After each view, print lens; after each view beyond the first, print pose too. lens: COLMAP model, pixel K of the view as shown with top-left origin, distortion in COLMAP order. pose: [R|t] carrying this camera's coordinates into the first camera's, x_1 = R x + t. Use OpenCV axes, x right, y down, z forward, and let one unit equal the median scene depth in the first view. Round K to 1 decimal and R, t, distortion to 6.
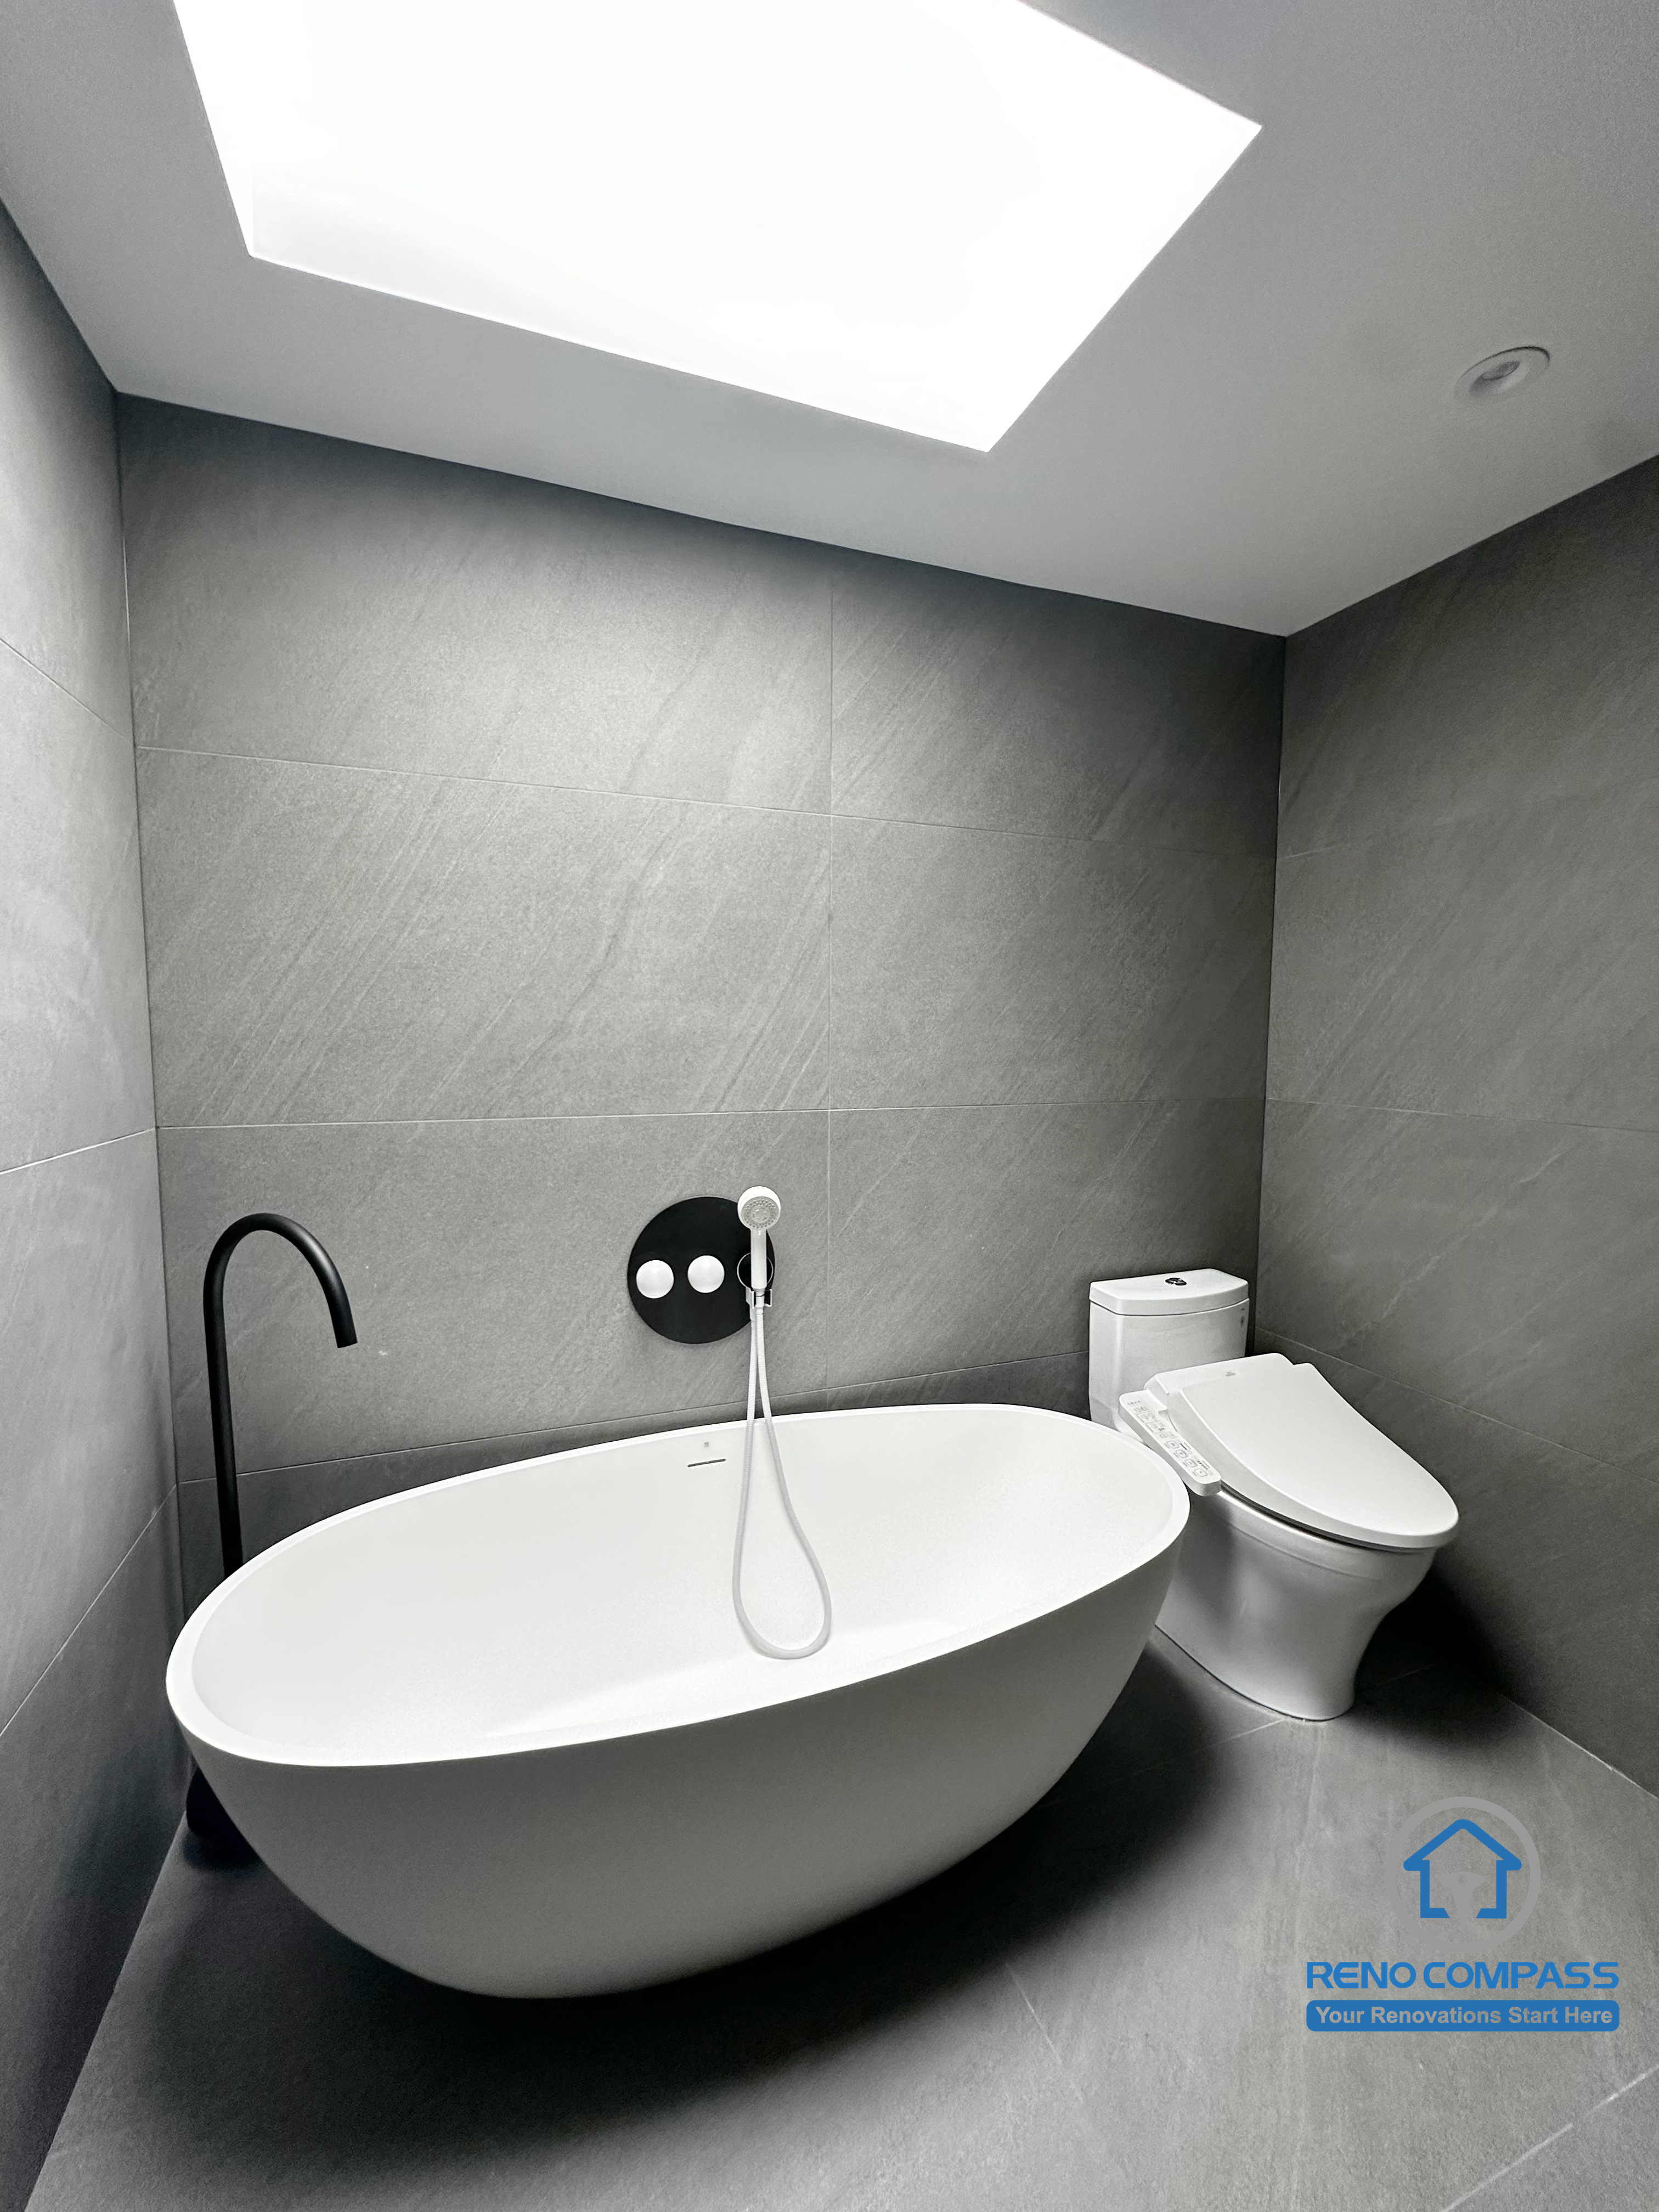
lens RADIAL K [[883.2, 0, 822.7], [0, 883.2, 1108.9], [0, 0, 1]] dist [-0.005762, 0.001200]
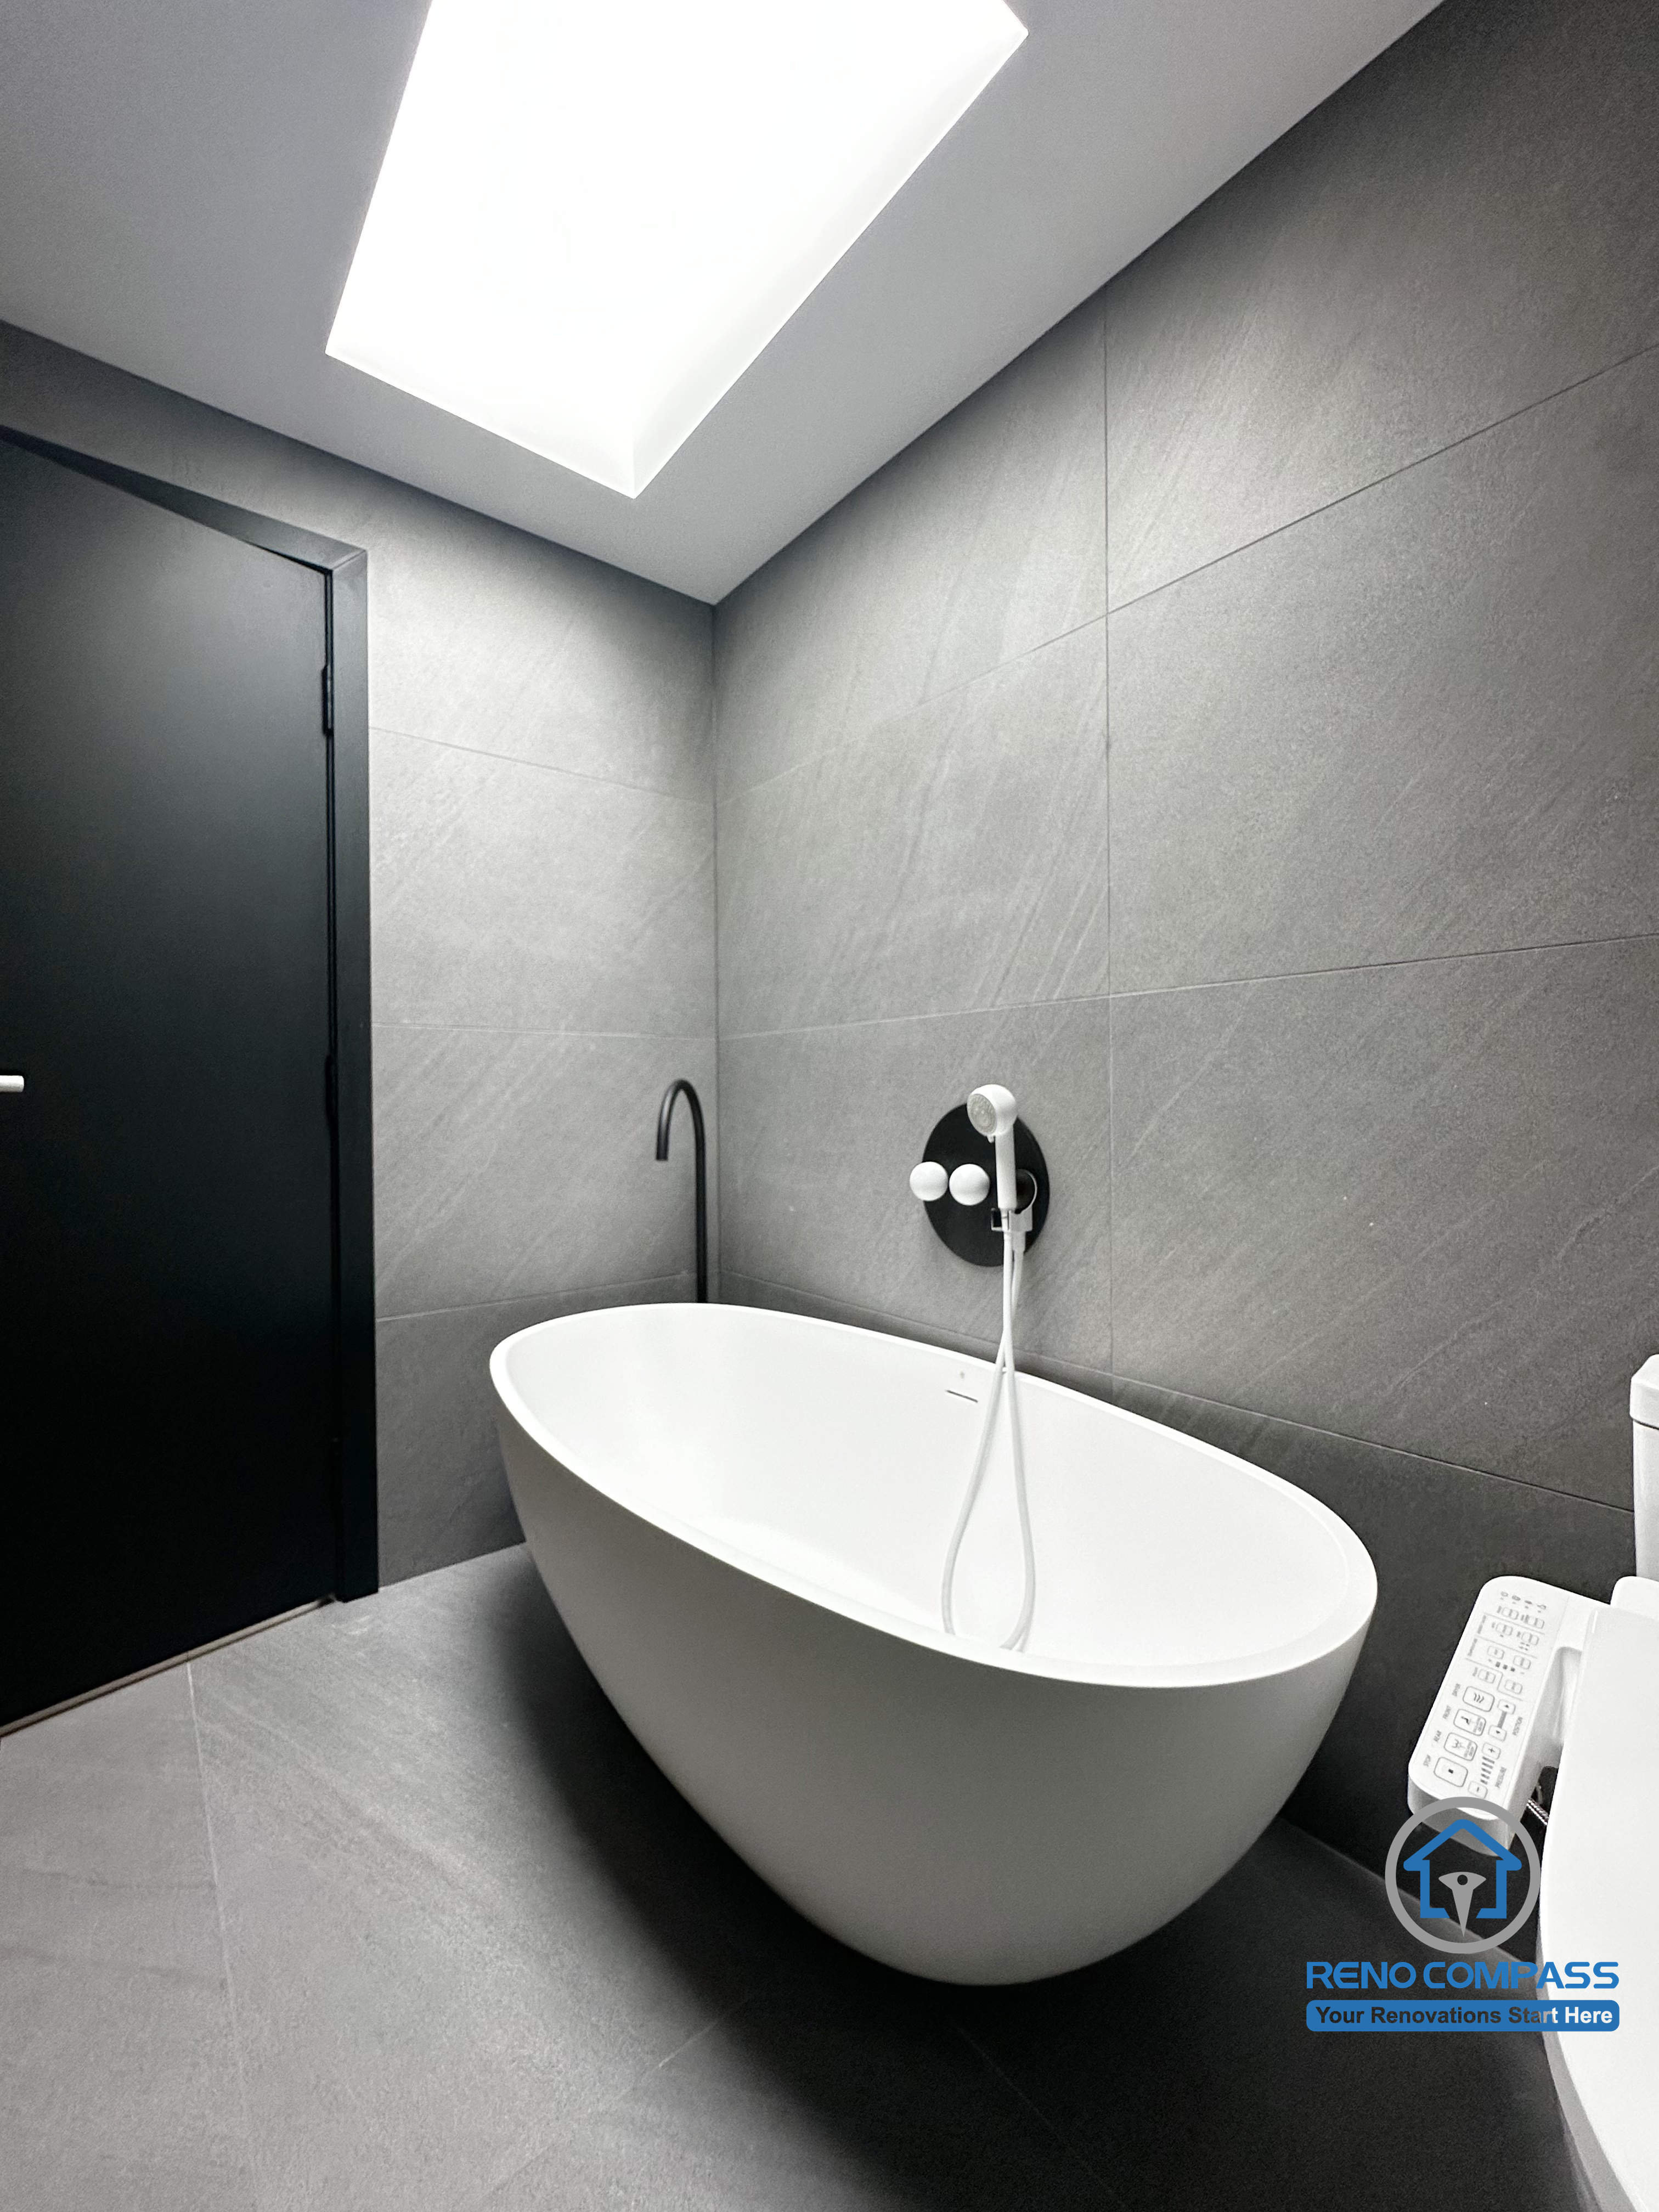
lens RADIAL K [[883.2, 0, 827.9], [0, 883.2, 1109.0], [0, 0, 1]] dist [-0.005762, 0.001200]
pose [[0.319248, 0.002065, -0.947669, 0.679046], [-0.073340, 0.997052, -0.022534, 0.139370], [0.944829, 0.076696, 0.318458, 0.561710]]
